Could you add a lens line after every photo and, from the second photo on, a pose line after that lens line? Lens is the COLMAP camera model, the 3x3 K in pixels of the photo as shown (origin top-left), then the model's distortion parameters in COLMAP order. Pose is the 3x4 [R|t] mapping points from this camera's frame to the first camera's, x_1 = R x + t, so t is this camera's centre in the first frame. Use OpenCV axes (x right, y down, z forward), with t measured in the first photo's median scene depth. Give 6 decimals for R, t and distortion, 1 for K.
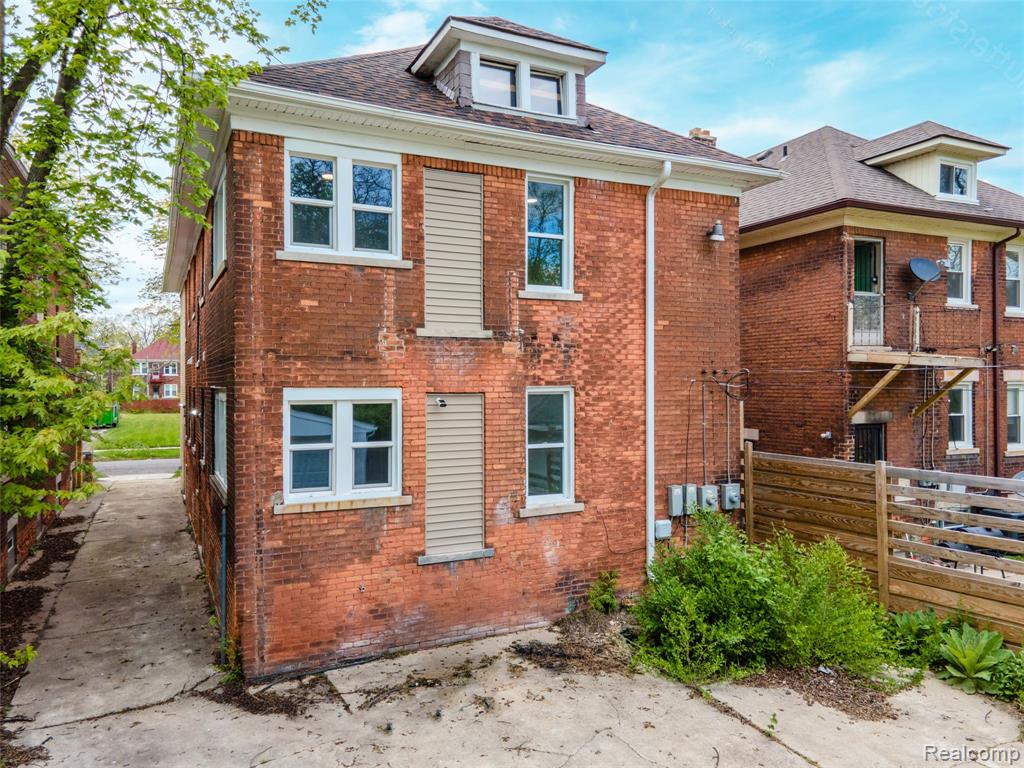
lens RADIAL K [[741.1, 0, 512.0], [0, 741.1, 384.0], [0, 0, 1]] dist [0.042371, -0.002284]
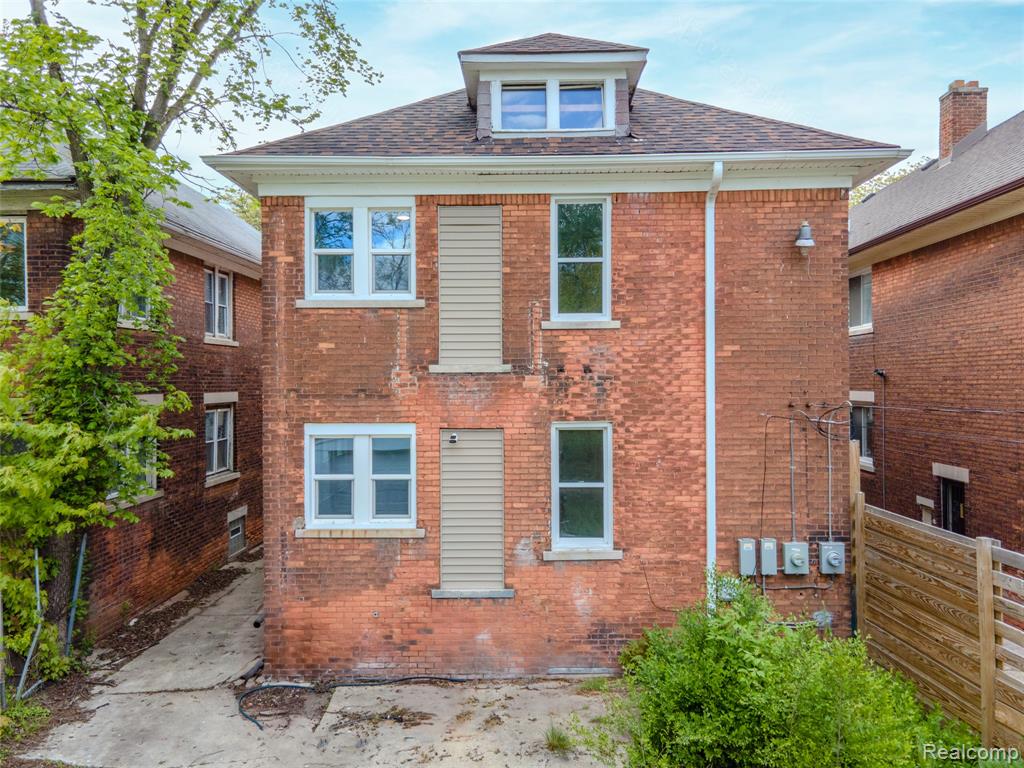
lens RADIAL K [[741.1, 0, 512.0], [0, 741.1, 384.0], [0, 0, 1]] dist [0.042371, -0.002284]
pose [[0.892849, 0.000907, -0.450354, 0.406509], [0.001842, 0.999982, 0.005666, -0.051652], [0.450352, -0.005889, 0.892832, 0.133774]]
